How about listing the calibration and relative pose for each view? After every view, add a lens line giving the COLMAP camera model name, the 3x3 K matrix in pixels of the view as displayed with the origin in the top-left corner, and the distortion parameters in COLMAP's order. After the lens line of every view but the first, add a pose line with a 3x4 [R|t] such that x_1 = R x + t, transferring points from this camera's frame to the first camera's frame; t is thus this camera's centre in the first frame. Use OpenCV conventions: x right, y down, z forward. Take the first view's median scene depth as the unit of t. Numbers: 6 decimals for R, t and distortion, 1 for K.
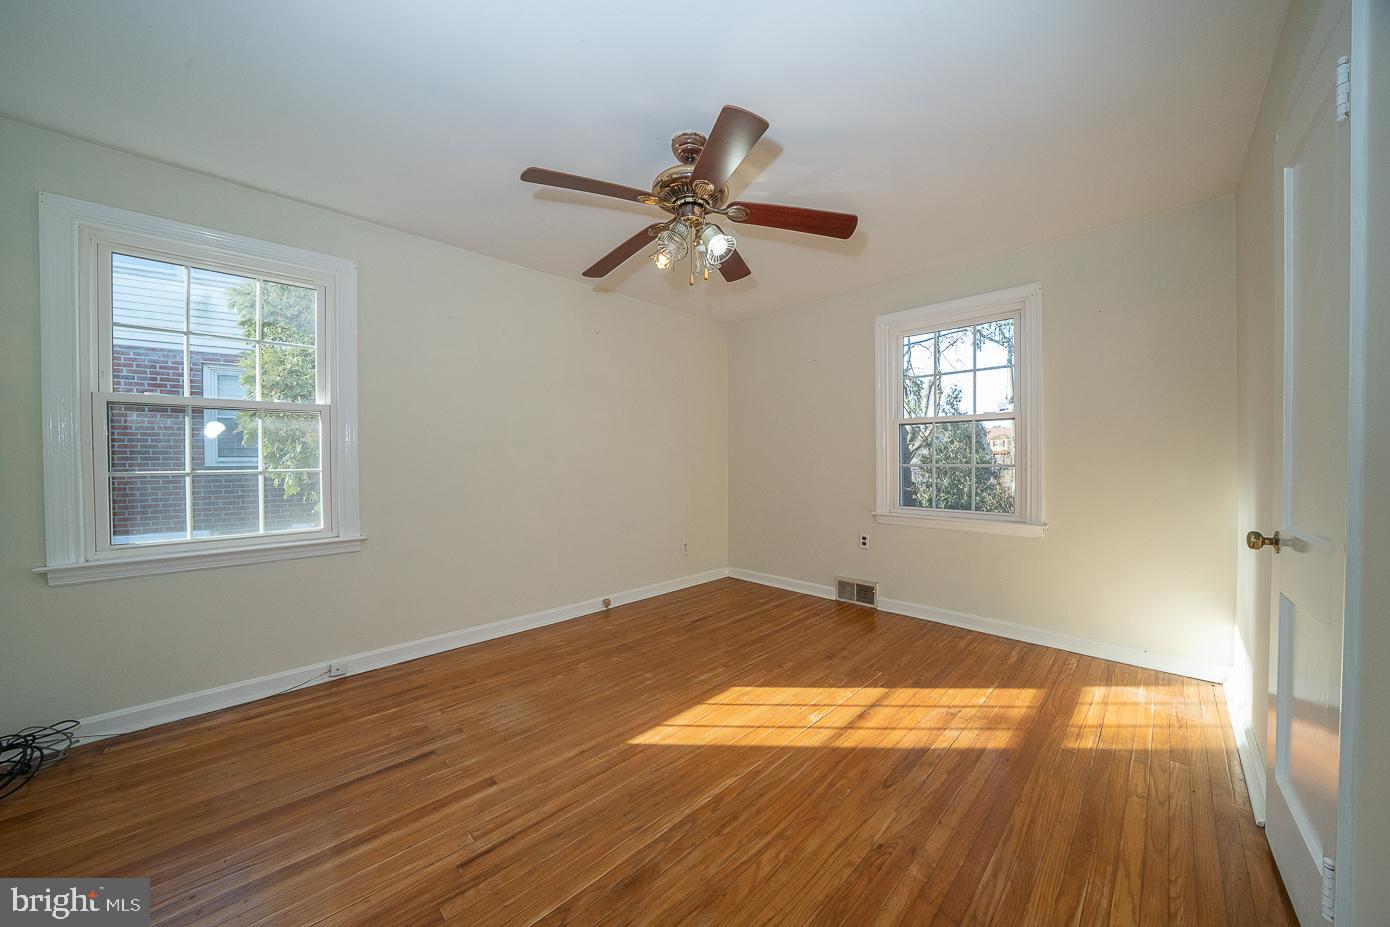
lens RADIAL K [[480.2, 0, 697.0], [0, 480.2, 464.3], [0, 0, 1]] dist [-0.024277, 0.001529]
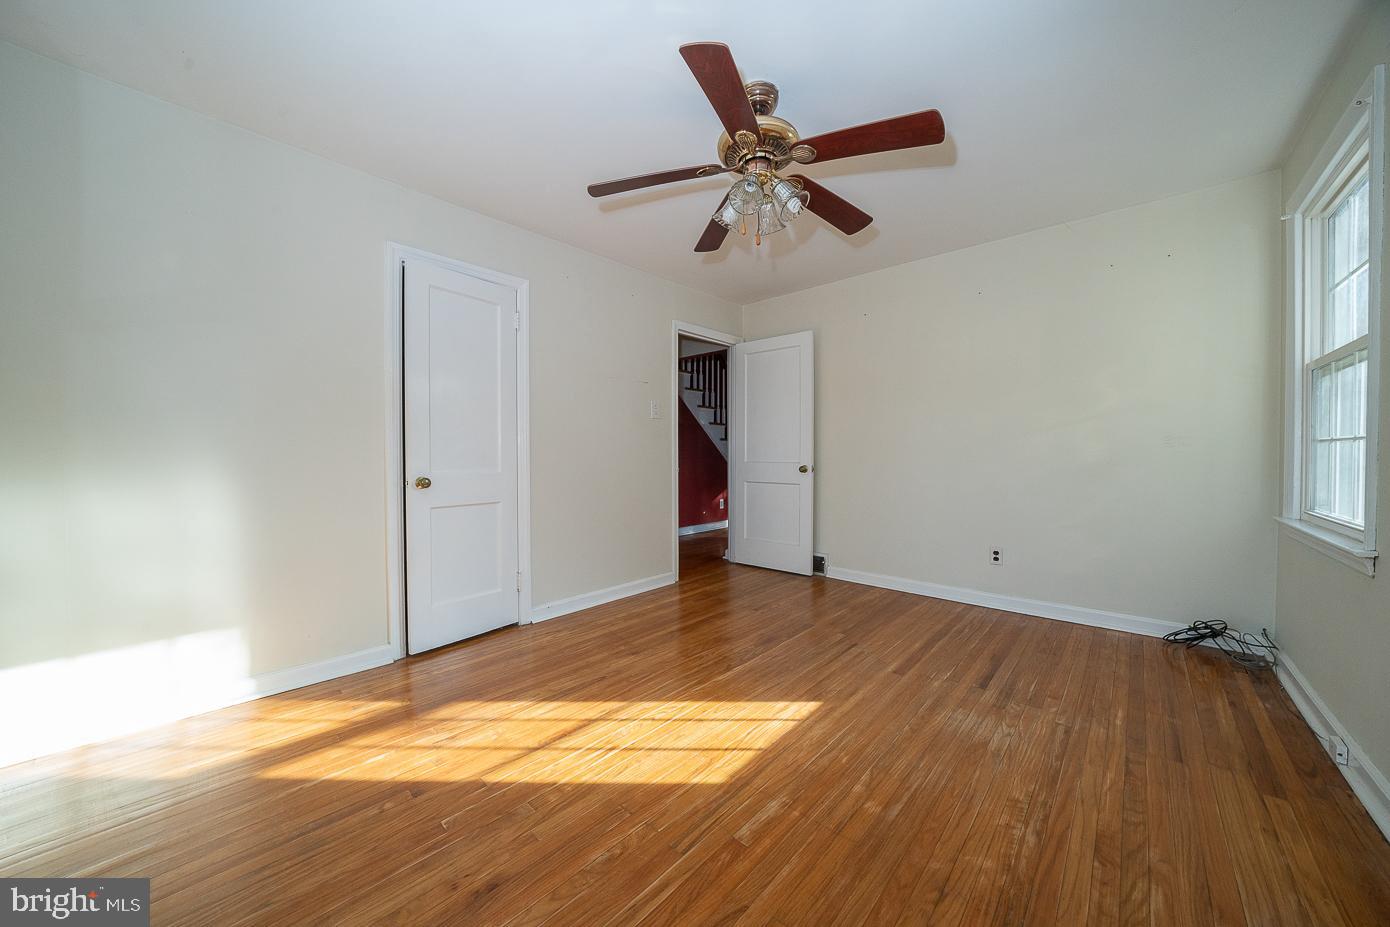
lens RADIAL K [[480.2, 0, 697.0], [0, 480.2, 464.3], [0, 0, 1]] dist [-0.024277, 0.001529]
pose [[-0.999038, 0.010610, -0.042559, 0.151563], [0.009297, 0.999478, 0.030949, 0.030189], [0.042865, 0.030524, -0.998614, 1.920070]]
